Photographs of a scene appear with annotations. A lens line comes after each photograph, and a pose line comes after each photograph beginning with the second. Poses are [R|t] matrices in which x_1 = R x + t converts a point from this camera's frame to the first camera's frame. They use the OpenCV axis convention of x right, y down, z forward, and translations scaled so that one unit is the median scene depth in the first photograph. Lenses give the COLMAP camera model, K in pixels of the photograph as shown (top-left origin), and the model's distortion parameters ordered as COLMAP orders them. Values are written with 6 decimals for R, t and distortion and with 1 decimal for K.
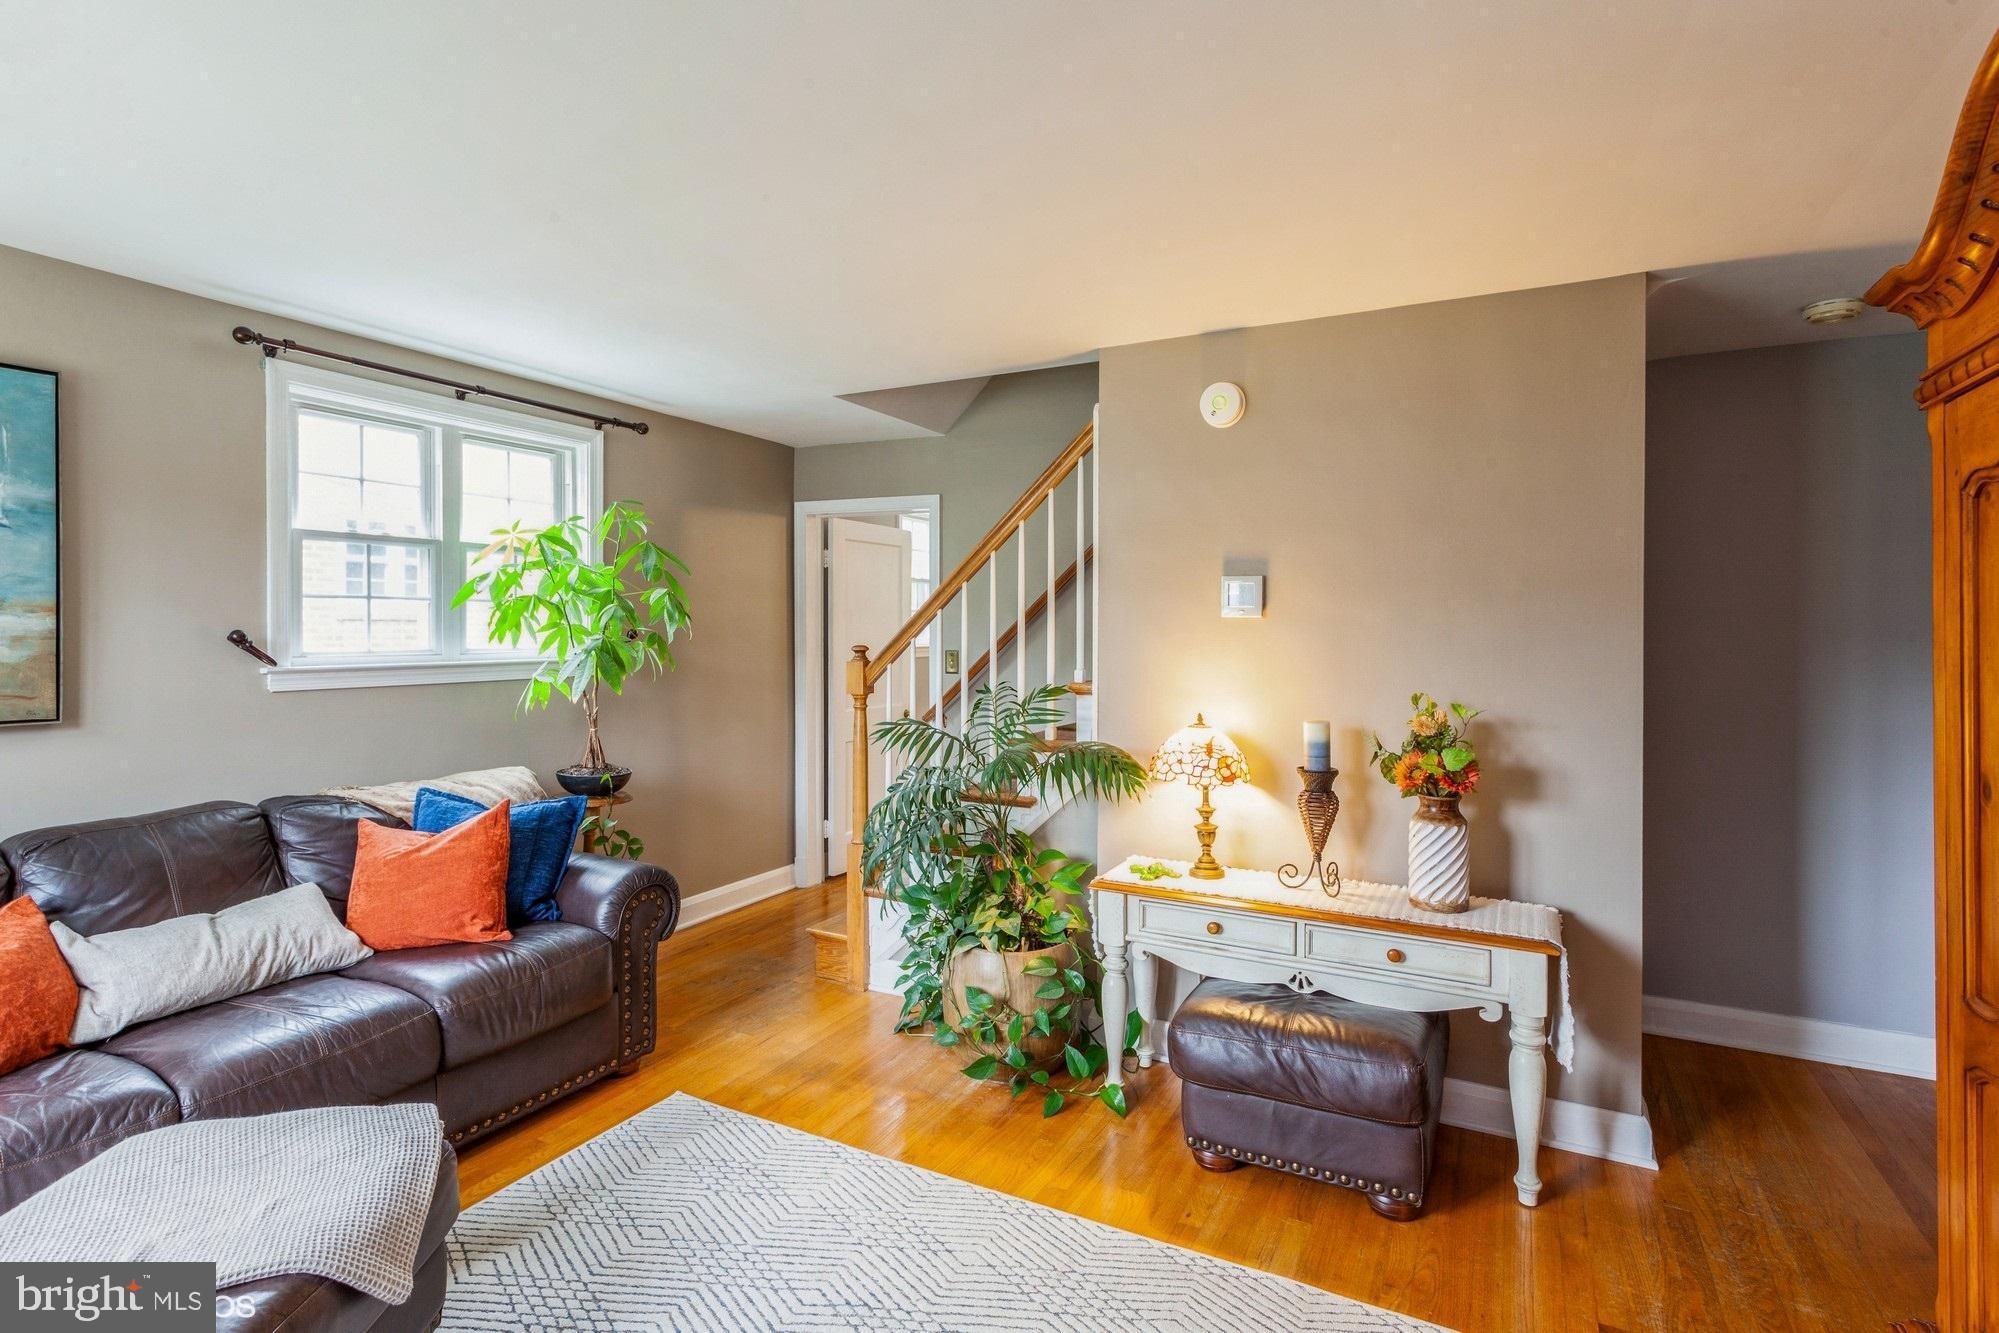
lens RADIAL K [[959.8, 0, 1001.9], [0, 959.8, 651.0], [0, 0, 1]] dist [-0.001966, 0.003544]
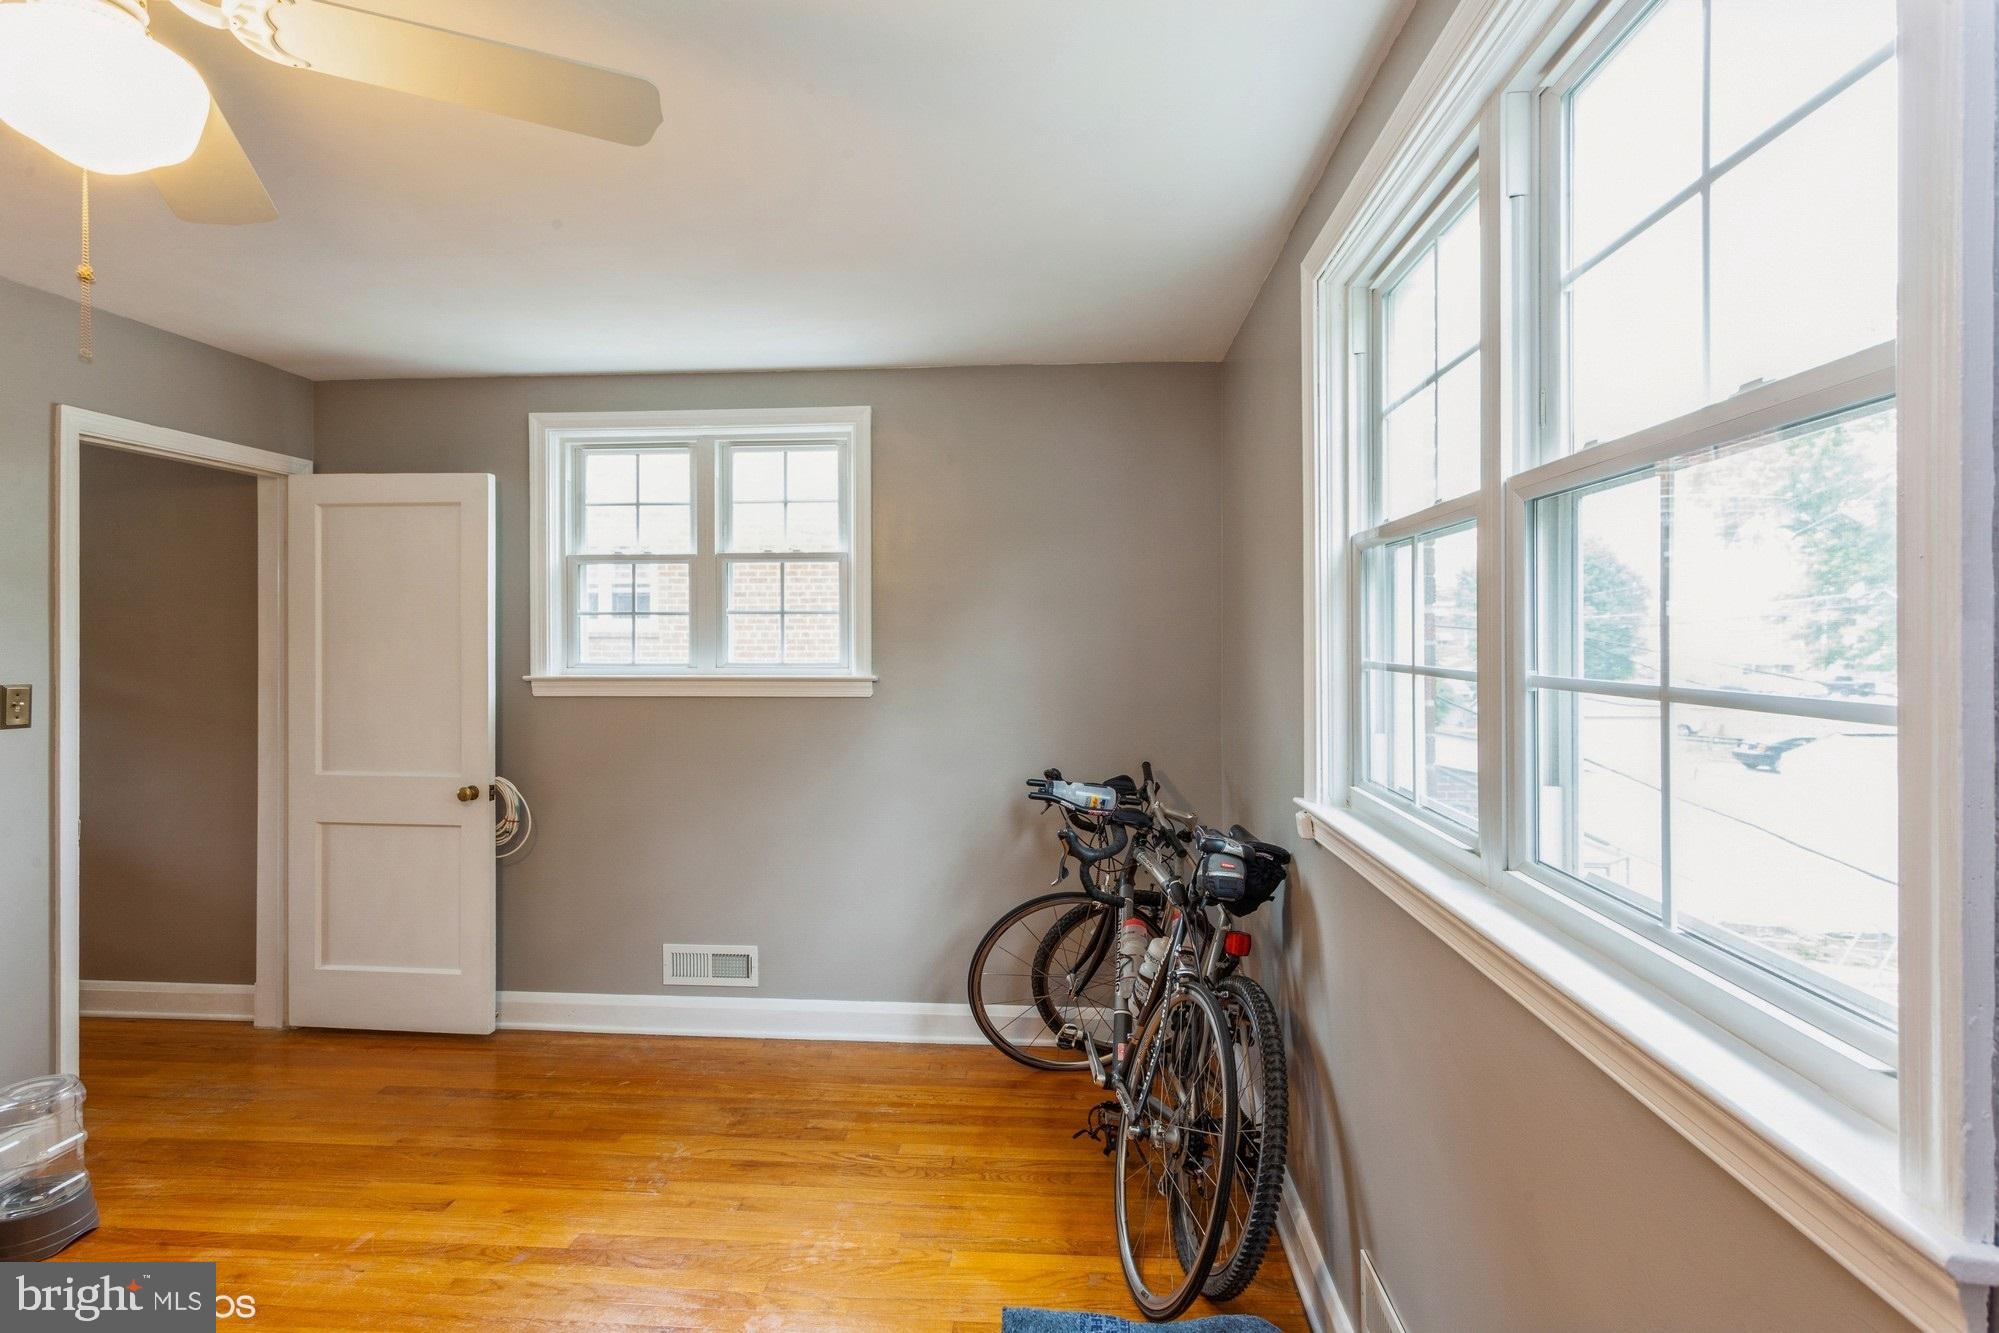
lens RADIAL K [[959.8, 0, 994.5], [0, 959.8, 654.9], [0, 0, 1]] dist [-0.001966, 0.003544]
pose [[0.385107, 0.012275, -0.922790, 0.448619], [-0.024208, 0.999702, 0.003196, -0.020696], [0.922554, 0.021108, 0.385289, 0.893200]]
